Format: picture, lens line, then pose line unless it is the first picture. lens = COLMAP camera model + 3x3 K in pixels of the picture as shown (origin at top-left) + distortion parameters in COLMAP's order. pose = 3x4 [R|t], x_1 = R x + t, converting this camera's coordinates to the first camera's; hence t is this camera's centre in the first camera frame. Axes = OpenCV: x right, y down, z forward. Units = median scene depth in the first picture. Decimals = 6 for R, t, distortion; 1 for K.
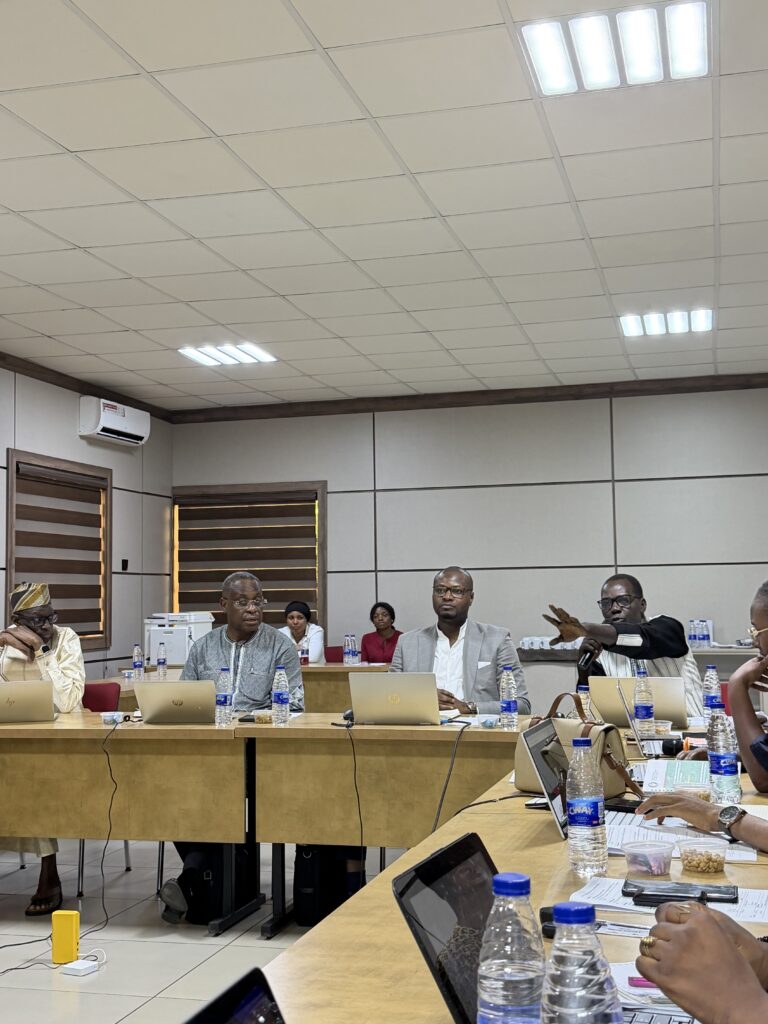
lens RADIAL K [[1273.9, 0, 383.2], [0, 1273.9, 512.4], [0, 0, 1]] dist [0.078275, 0.000000]
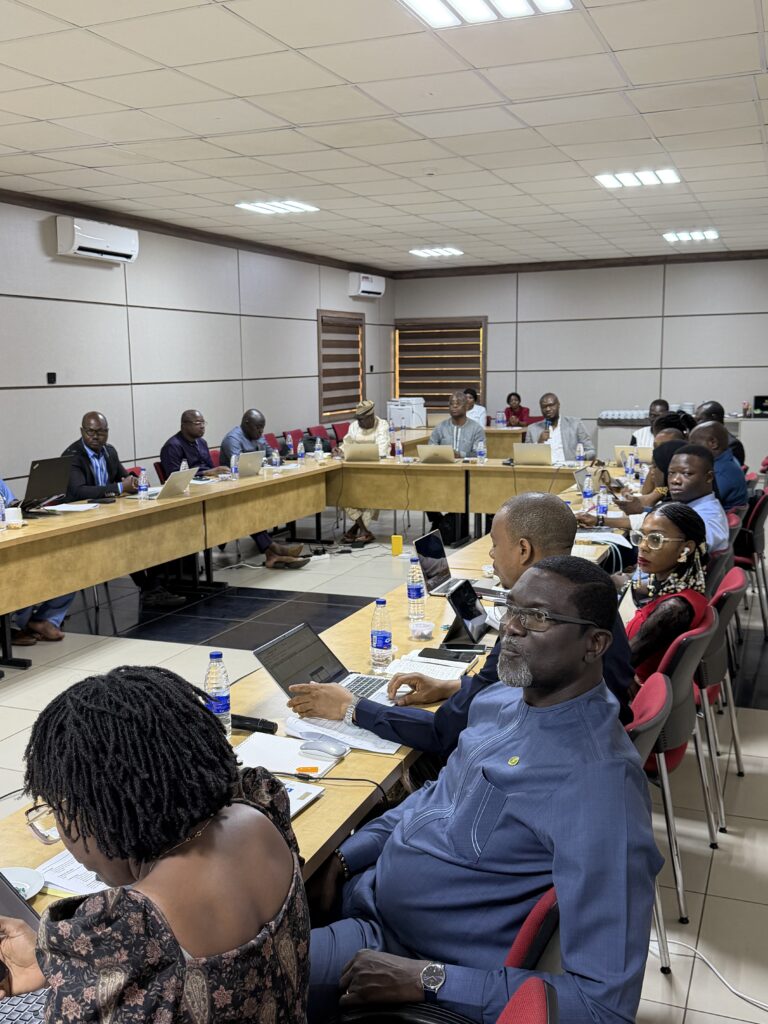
lens RADIAL K [[1036.1, 0, 380.2], [0, 1036.1, 560.0], [0, 0, 1]] dist [0.048654, 0.000000]
pose [[0.992659, 0.027285, -0.117826, -0.017059], [0.004764, 0.964644, 0.263513, -0.087954], [0.120850, -0.262140, 0.957433, -0.468432]]
